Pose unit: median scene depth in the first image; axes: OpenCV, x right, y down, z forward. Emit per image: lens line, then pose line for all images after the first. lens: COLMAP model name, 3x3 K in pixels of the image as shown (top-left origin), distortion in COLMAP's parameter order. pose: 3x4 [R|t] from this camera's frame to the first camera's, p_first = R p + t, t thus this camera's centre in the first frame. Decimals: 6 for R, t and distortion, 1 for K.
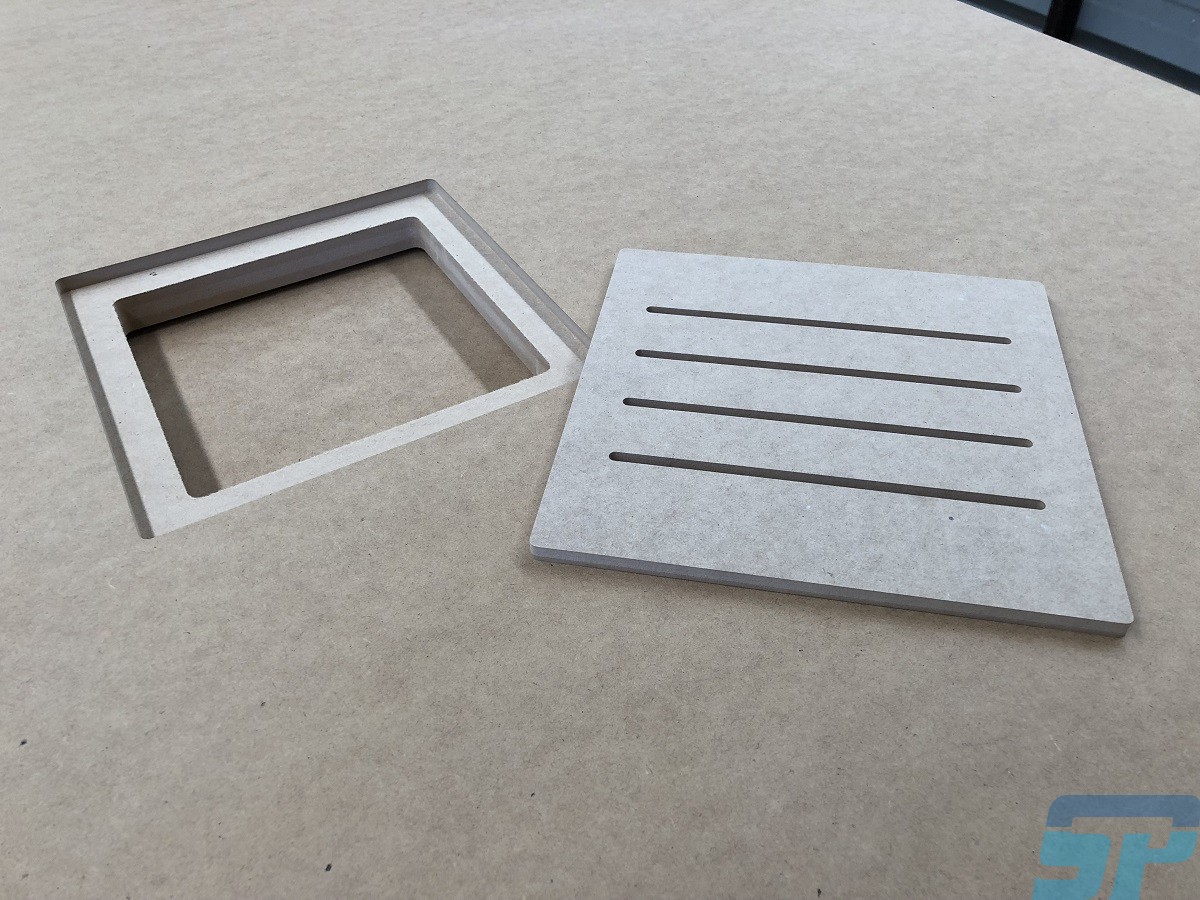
lens RADIAL K [[992.5, 0, 602.1], [0, 992.5, 429.6], [0, 0, 1]] dist [-0.003050, 0.053886]
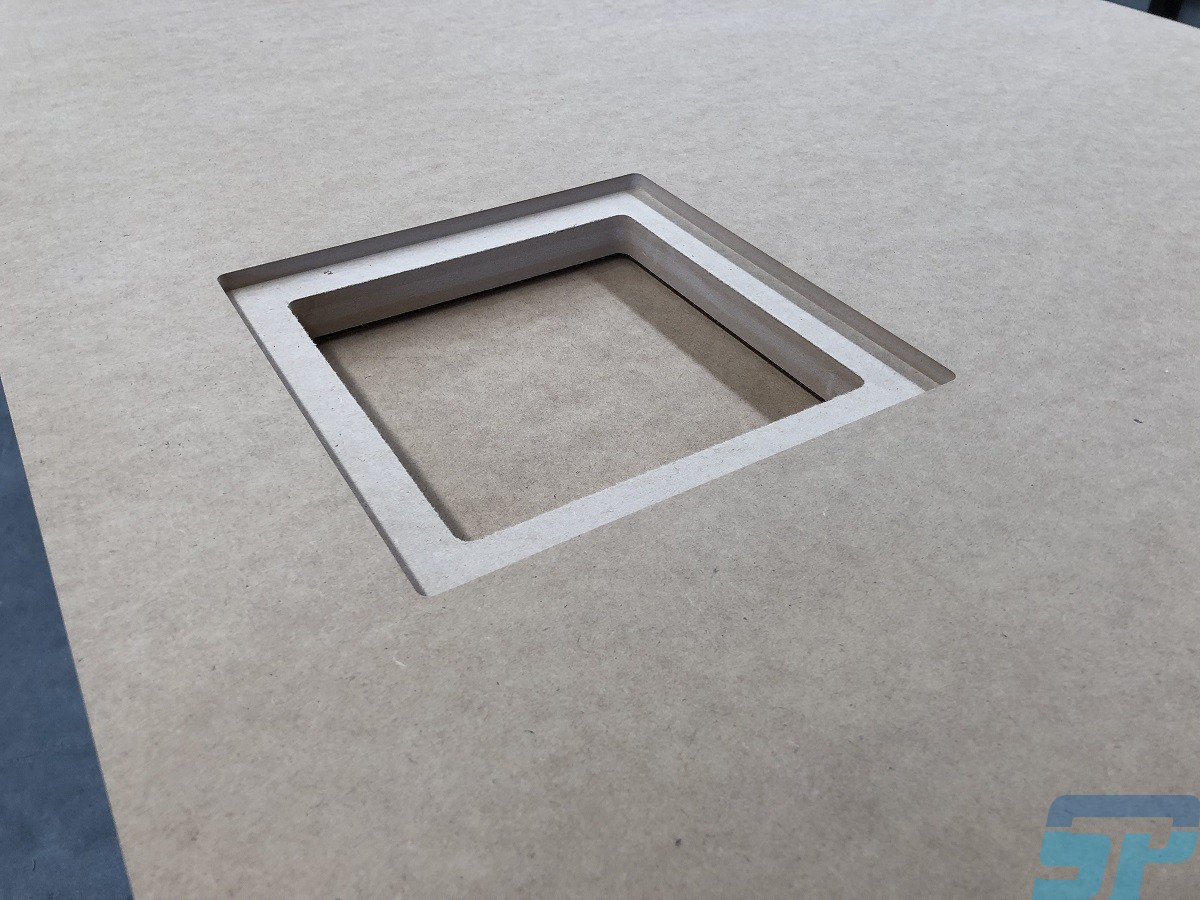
lens RADIAL K [[989.5, 0, 600.0], [0, 989.5, 450.0], [0, 0, 1]] dist [0.010797, -0.001828]
pose [[0.999681, 0.005760, 0.024600, -0.240882], [-0.004484, 0.998658, -0.051590, 0.027694], [-0.024864, 0.051463, 0.998365, 0.188440]]
